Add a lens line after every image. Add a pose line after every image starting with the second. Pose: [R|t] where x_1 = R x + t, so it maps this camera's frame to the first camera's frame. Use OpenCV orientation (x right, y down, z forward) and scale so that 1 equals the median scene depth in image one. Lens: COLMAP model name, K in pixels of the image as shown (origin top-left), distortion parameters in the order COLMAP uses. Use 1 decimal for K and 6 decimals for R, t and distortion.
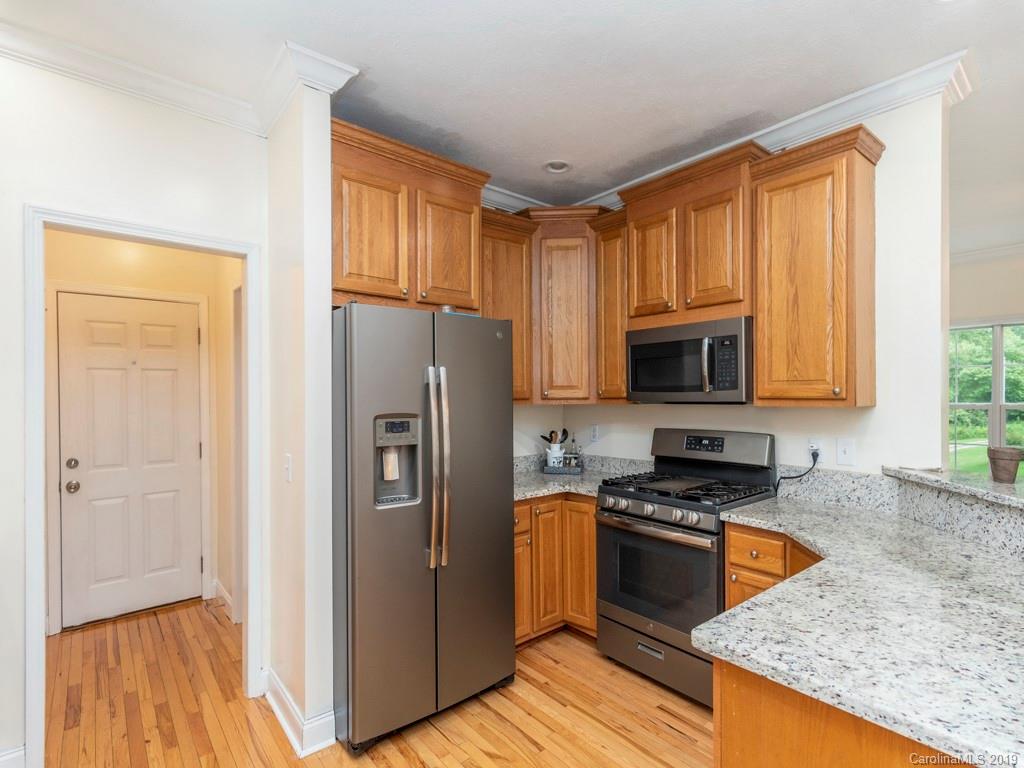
lens RADIAL K [[510.8, 0, 519.0], [0, 510.8, 396.2], [0, 0, 1]] dist [0.009264, 0.000040]
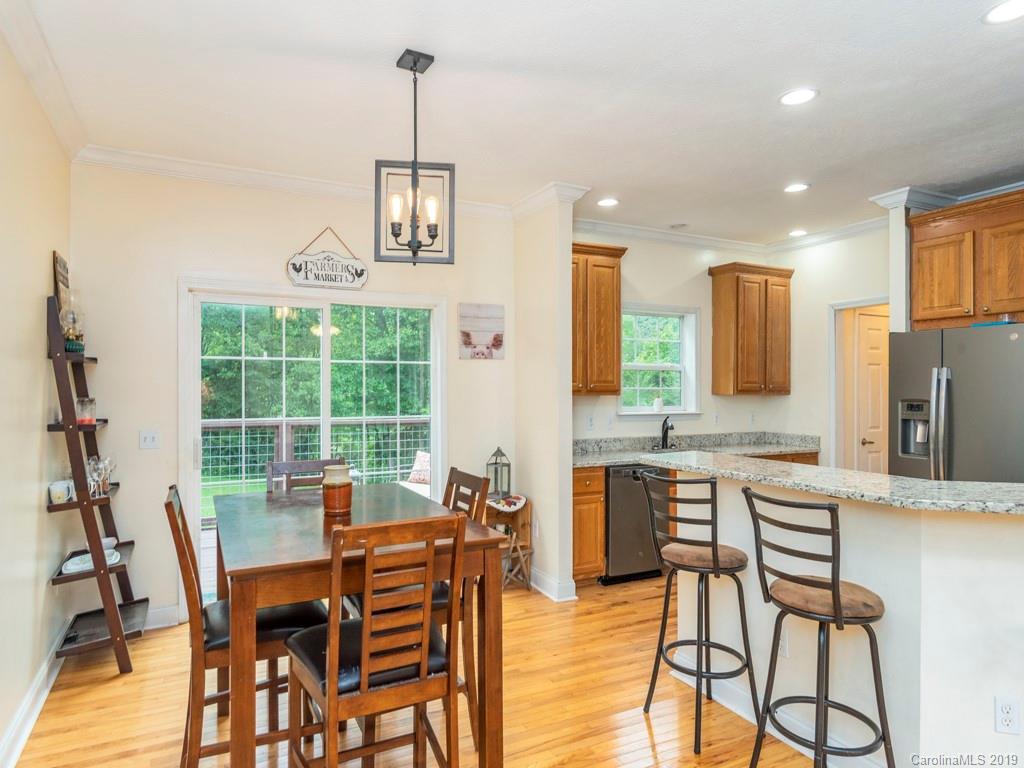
lens RADIAL K [[608.1, 0, 505.0], [0, 608.1, 389.3], [0, 0, 1]] dist [0.001288, -0.004377]
pose [[-0.231488, 0.002662, -0.972834, 1.702774], [0.001280, 0.999996, 0.002431, -0.001706], [0.972837, -0.000683, -0.231491, 0.187726]]
